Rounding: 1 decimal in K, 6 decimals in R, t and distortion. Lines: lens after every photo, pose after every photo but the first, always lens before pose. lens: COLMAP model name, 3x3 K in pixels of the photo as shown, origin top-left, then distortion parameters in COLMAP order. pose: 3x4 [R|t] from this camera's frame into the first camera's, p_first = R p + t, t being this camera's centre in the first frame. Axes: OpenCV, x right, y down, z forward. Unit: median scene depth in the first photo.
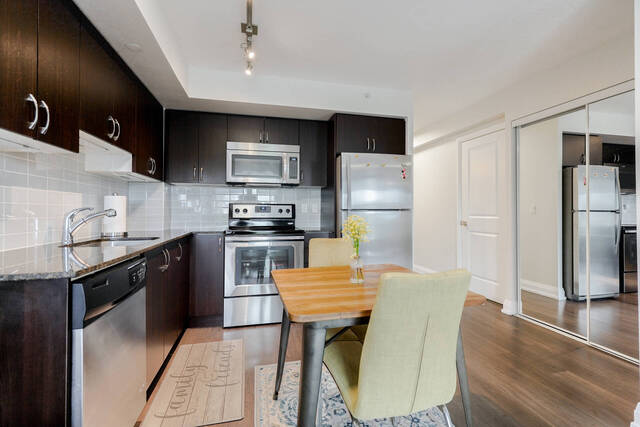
lens RADIAL K [[291.9, 0, 323.1], [0, 291.9, 207.6], [0, 0, 1]] dist [-0.007701, 0.004009]
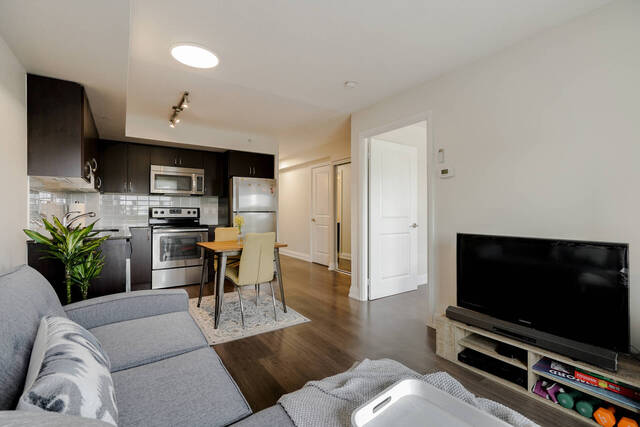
lens RADIAL K [[291.9, 0, 320.2], [0, 291.9, 211.5], [0, 0, 1]] dist [-0.007701, 0.004009]
pose [[0.937944, -0.000259, 0.346785, -0.038864], [-0.004366, 0.999912, 0.012555, -0.015682], [-0.346758, -0.013290, 0.937860, -0.624545]]
